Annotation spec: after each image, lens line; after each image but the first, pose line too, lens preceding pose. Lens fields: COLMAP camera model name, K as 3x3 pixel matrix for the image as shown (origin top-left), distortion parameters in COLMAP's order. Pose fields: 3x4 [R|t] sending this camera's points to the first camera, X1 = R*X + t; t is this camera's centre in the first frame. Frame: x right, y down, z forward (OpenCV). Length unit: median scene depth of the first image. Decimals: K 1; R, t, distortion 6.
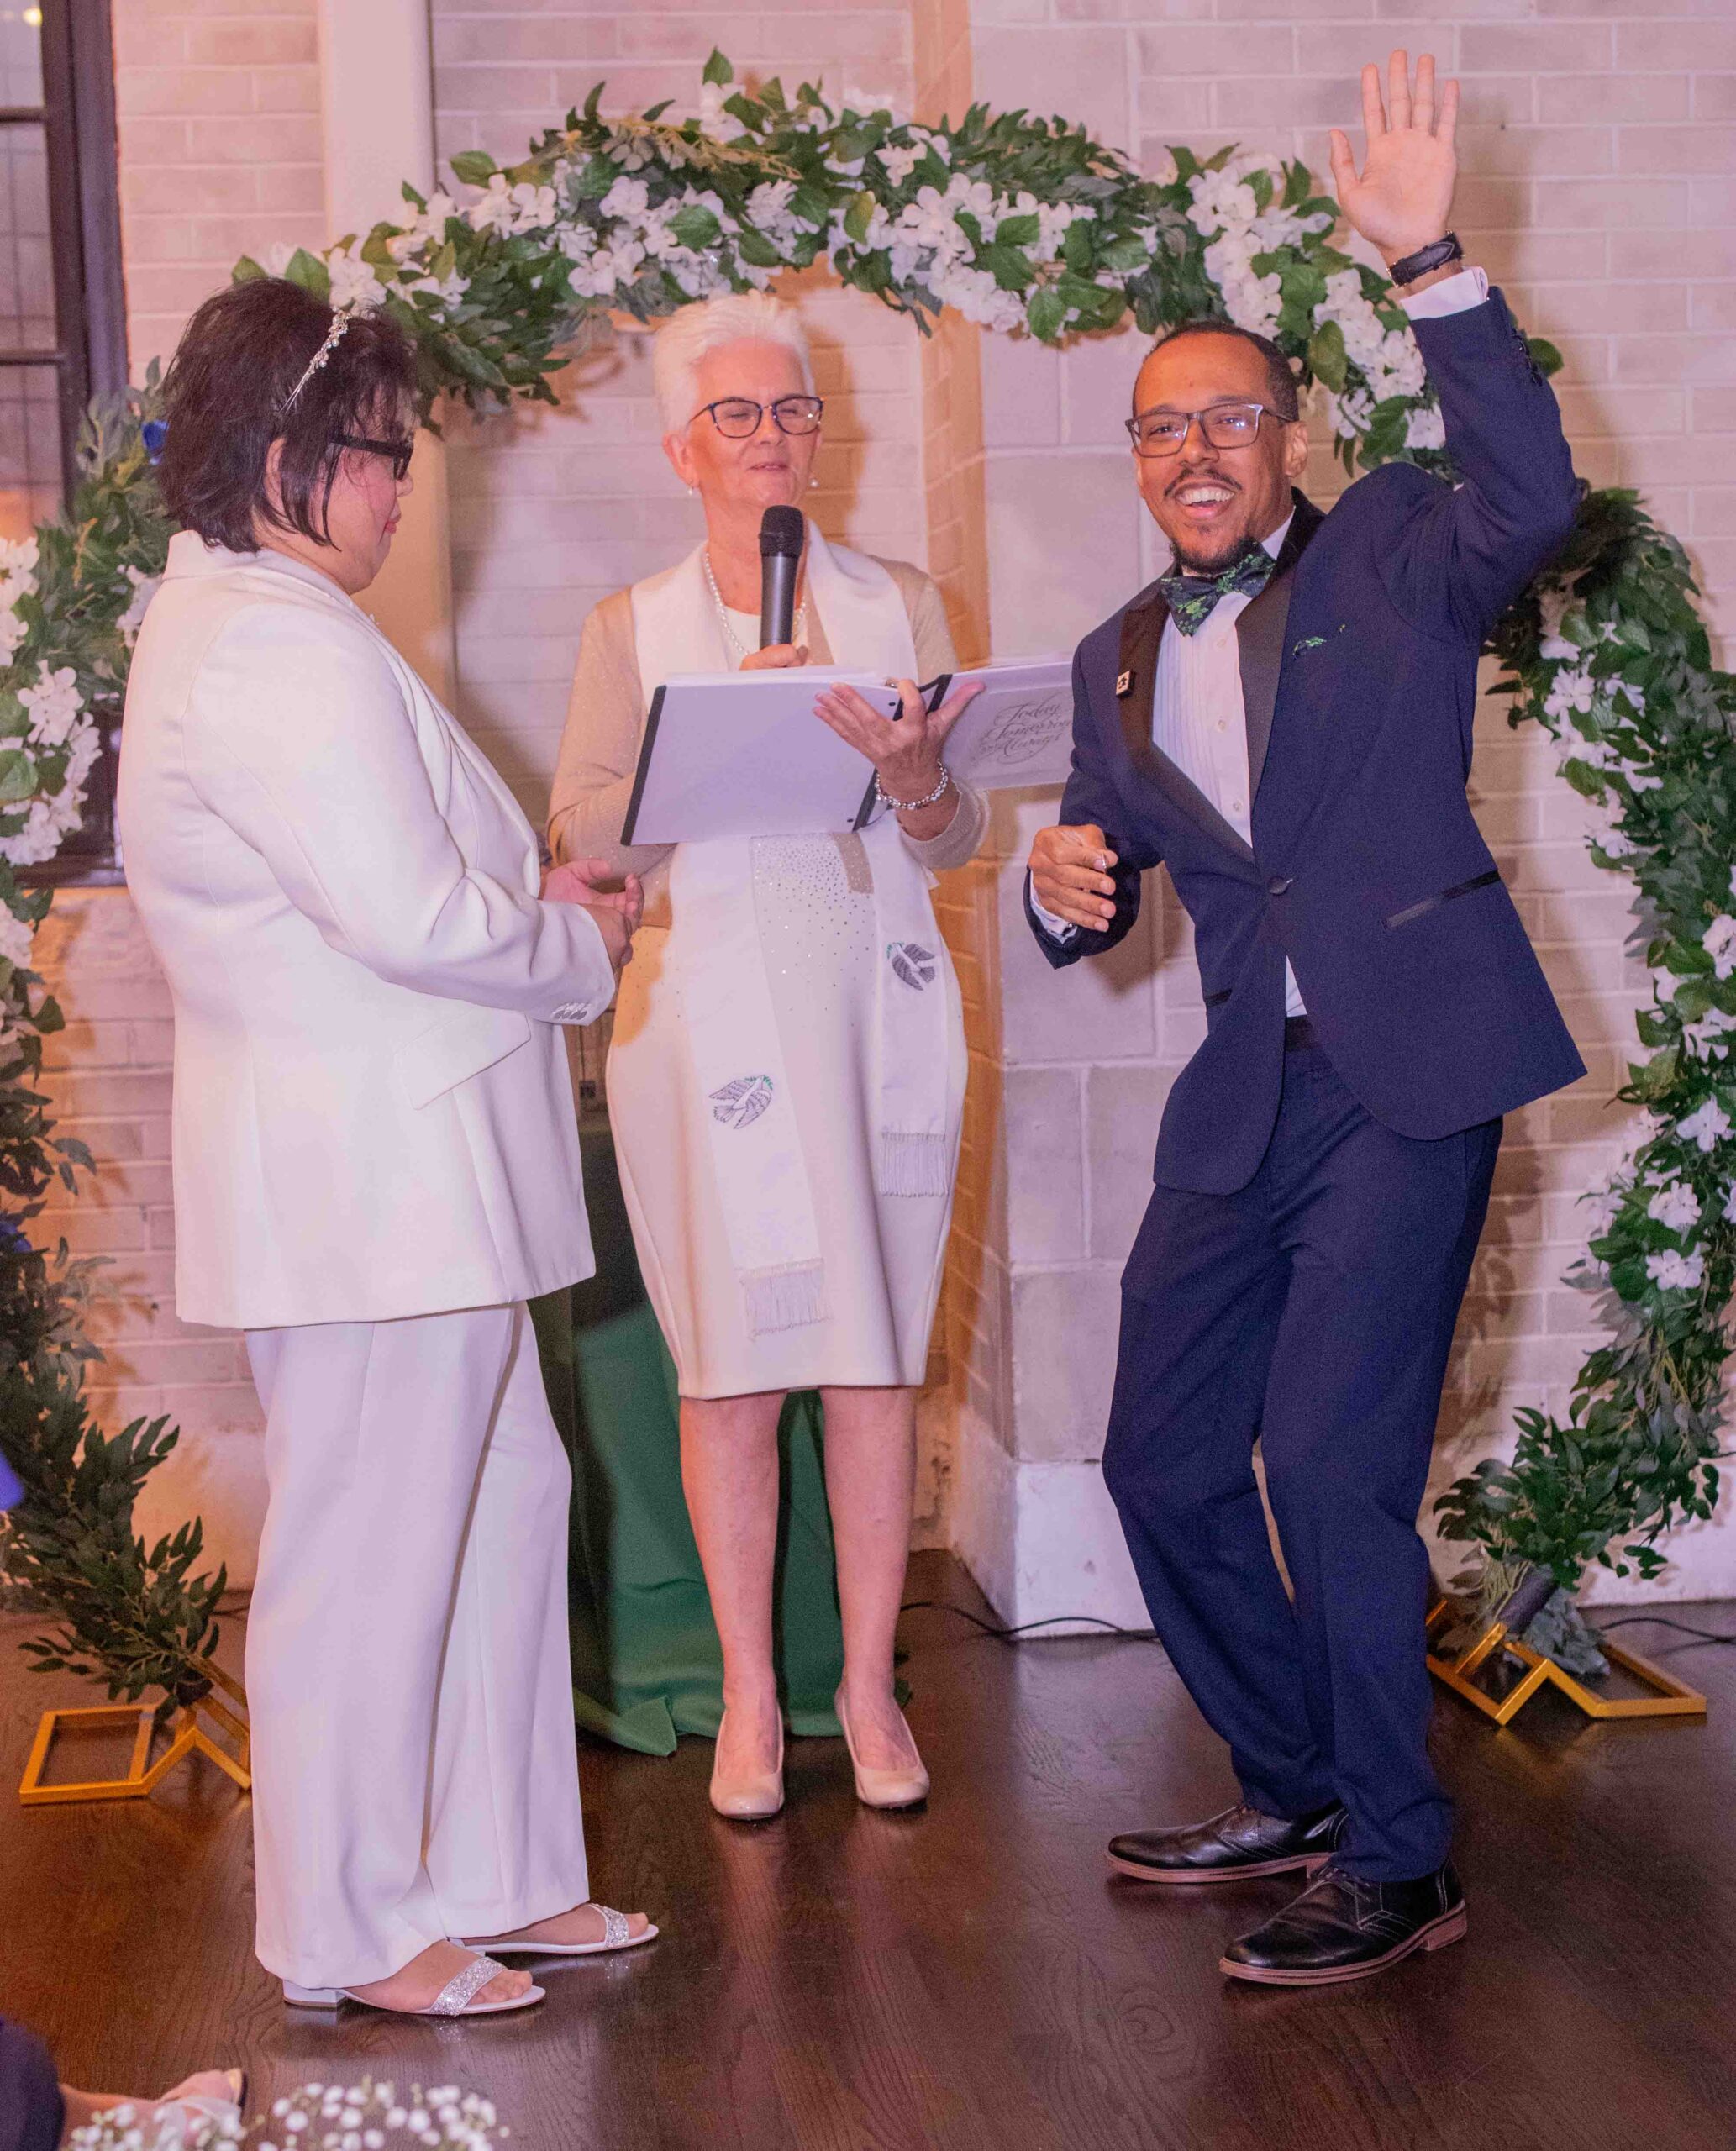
lens RADIAL K [[3665.2, 0, 862.9], [0, 3665.2, 1140.3], [0, 0, 1]] dist [0.008694, -0.042917]
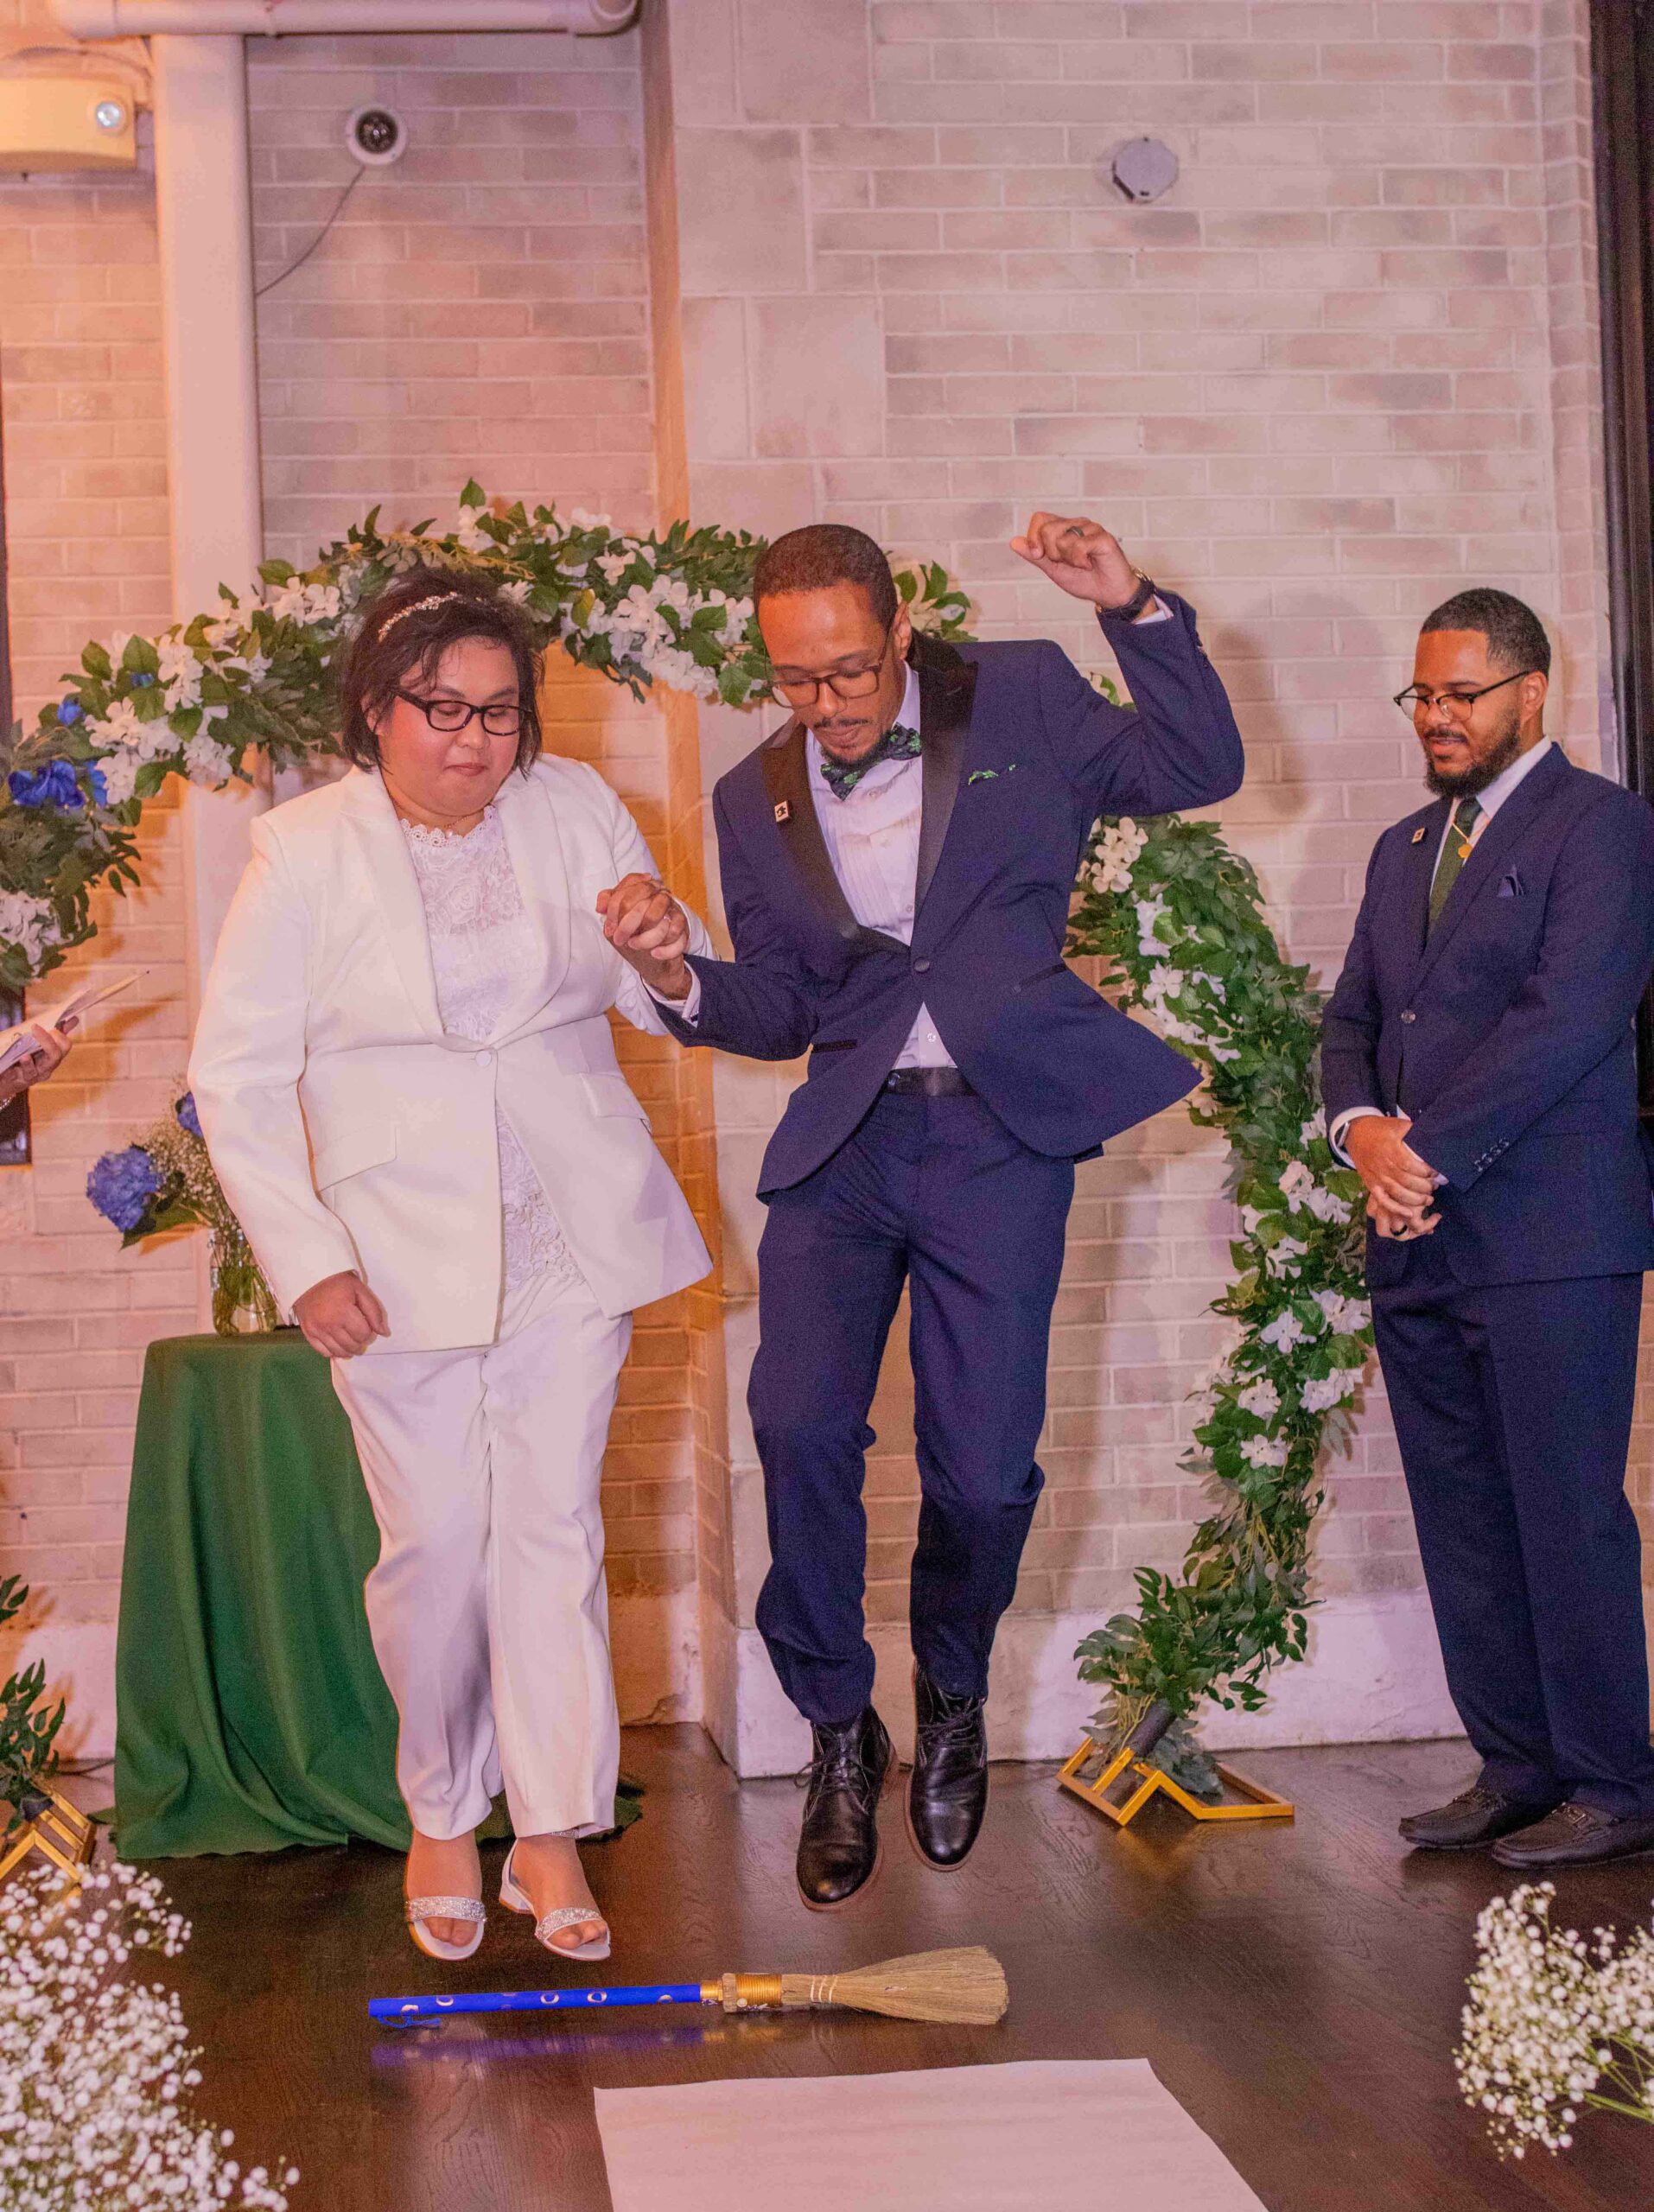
lens RADIAL K [[3485.1, 0, 833.0], [0, 3485.1, 1145.3], [0, 0, 1]] dist [0.002278, -0.010787]
pose [[0.999861, -0.007675, 0.014771, 0.064669], [0.009209, 0.994243, -0.106751, 0.058960], [-0.013867, 0.106872, 0.994176, -0.168896]]
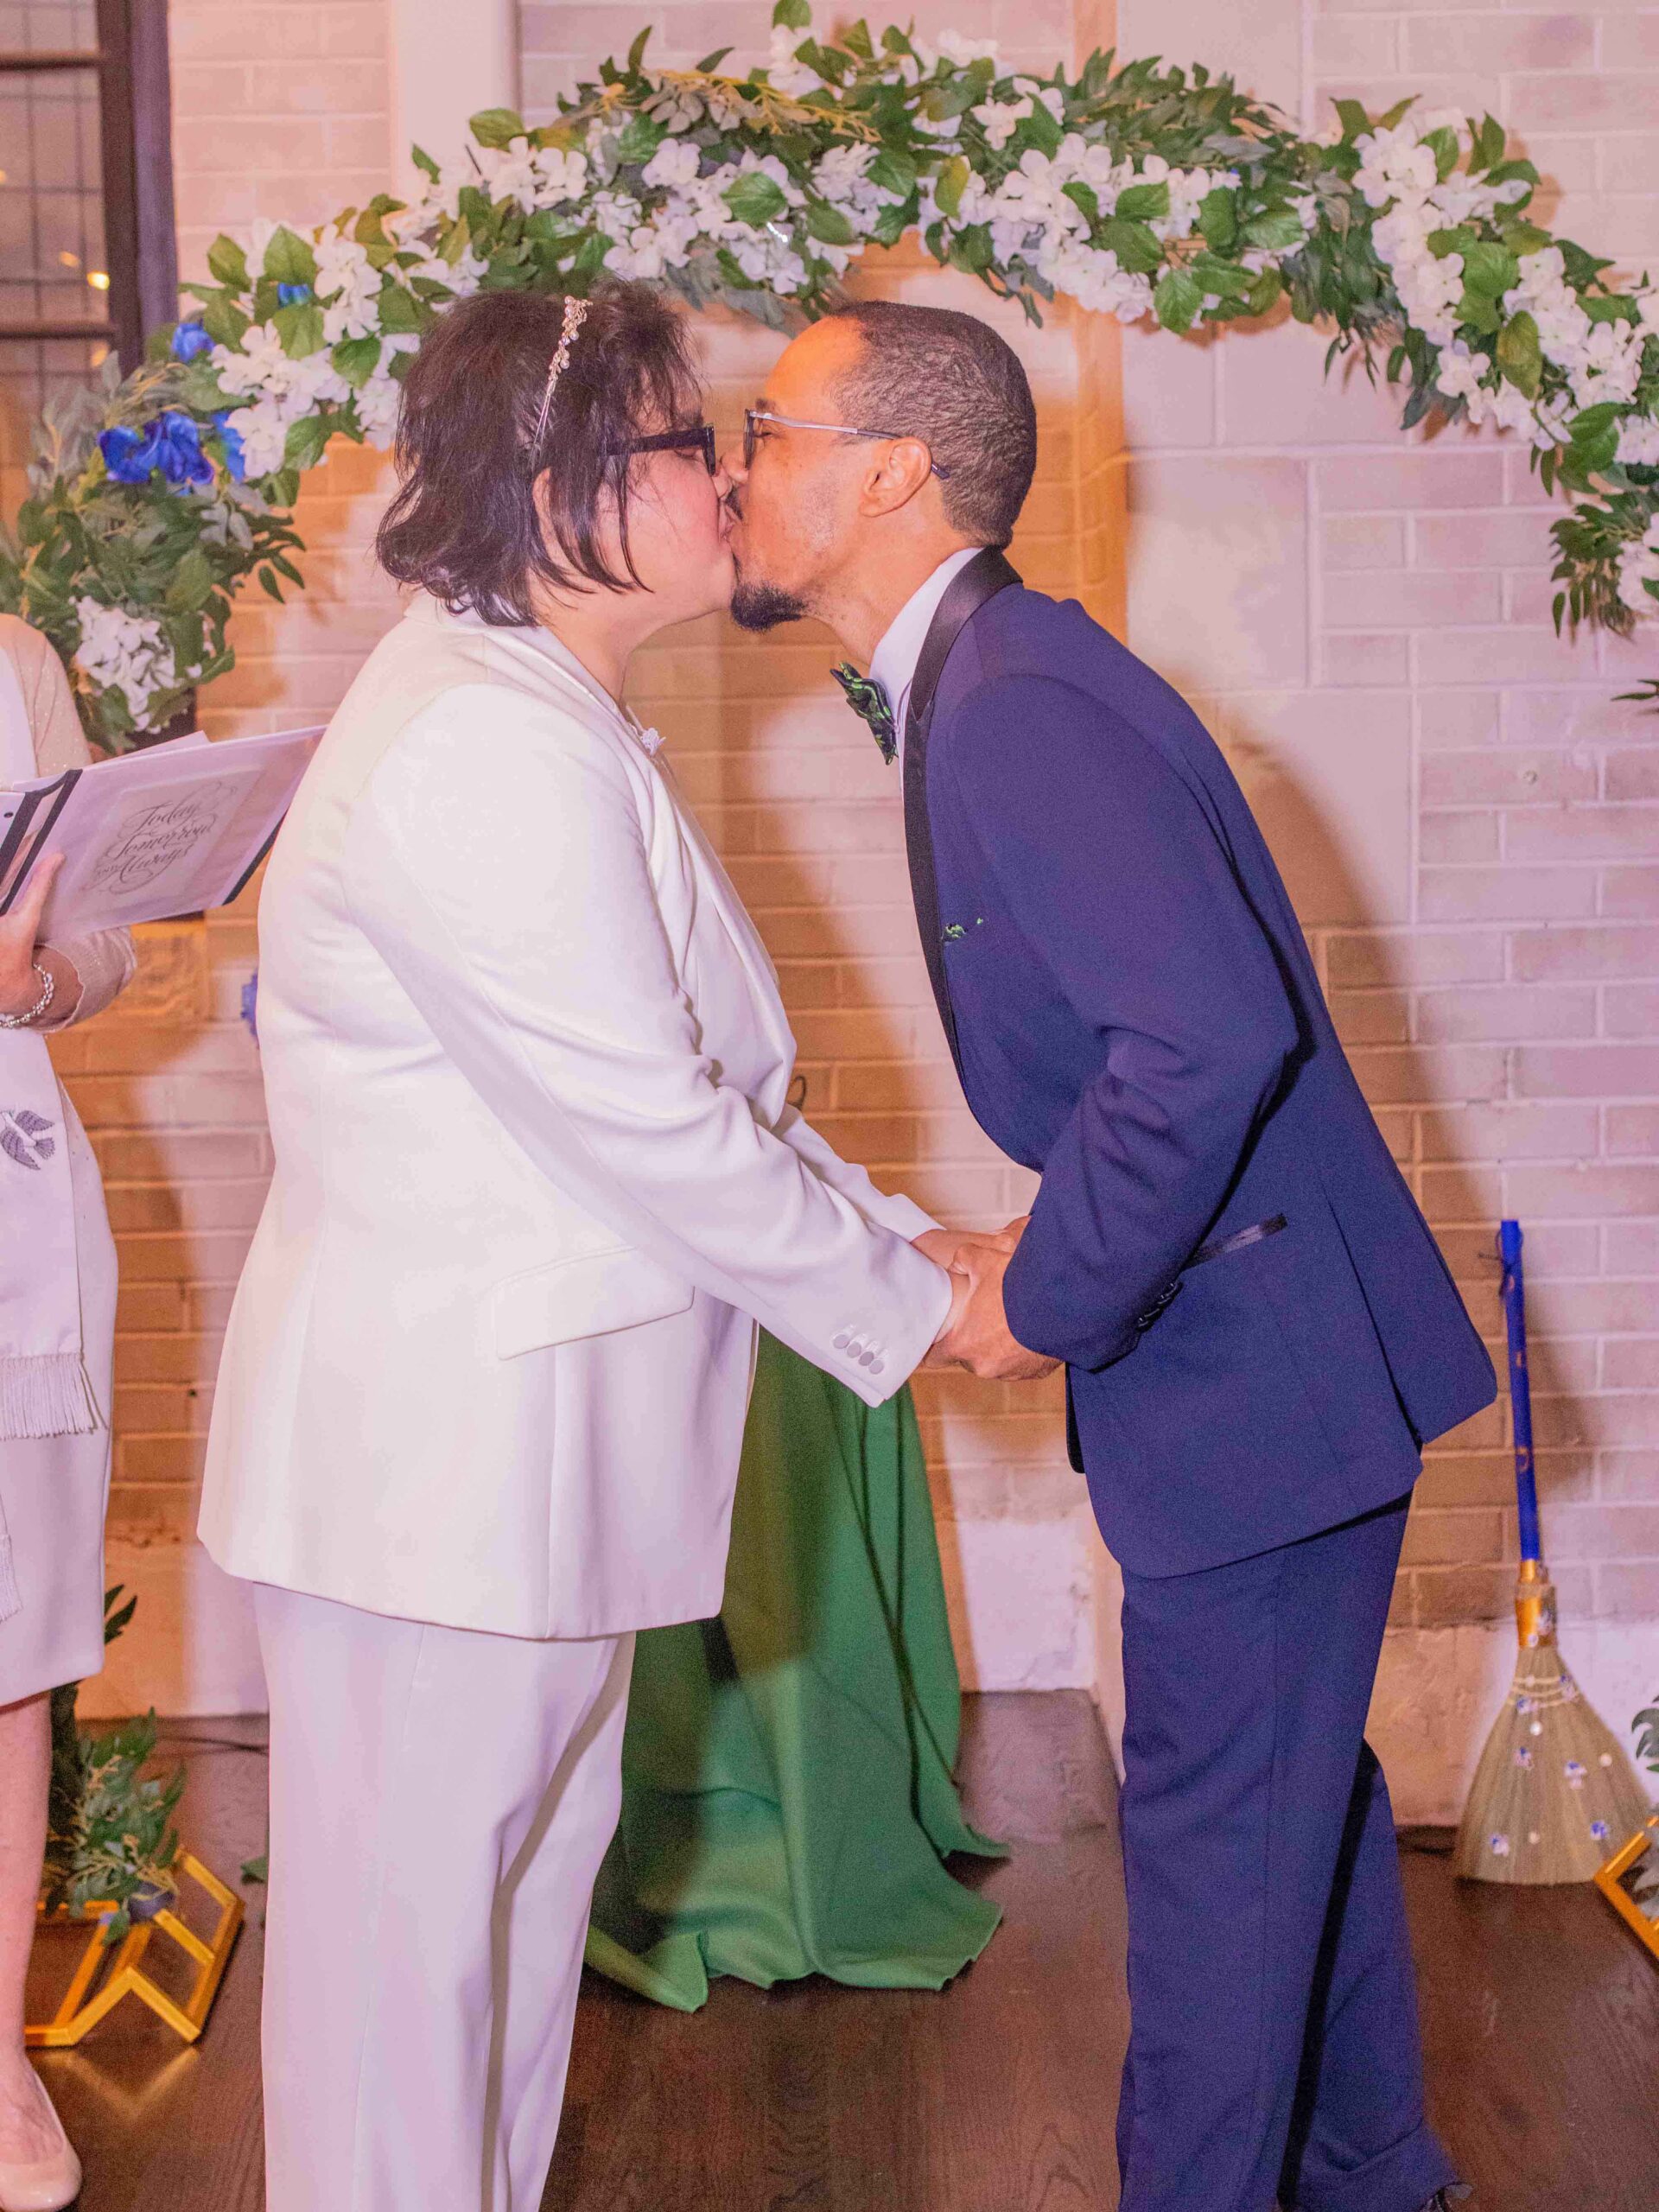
lens RADIAL K [[3490.4, 0, 876.6], [0, 3490.4, 978.9], [0, 0, 1]] dist [-0.010225, 0.049464]
pose [[0.995727, 0.020010, -0.090147, 0.056171], [-0.020571, 0.999774, -0.005306, -0.065890], [0.090020, 0.007138, 0.995914, 0.205769]]
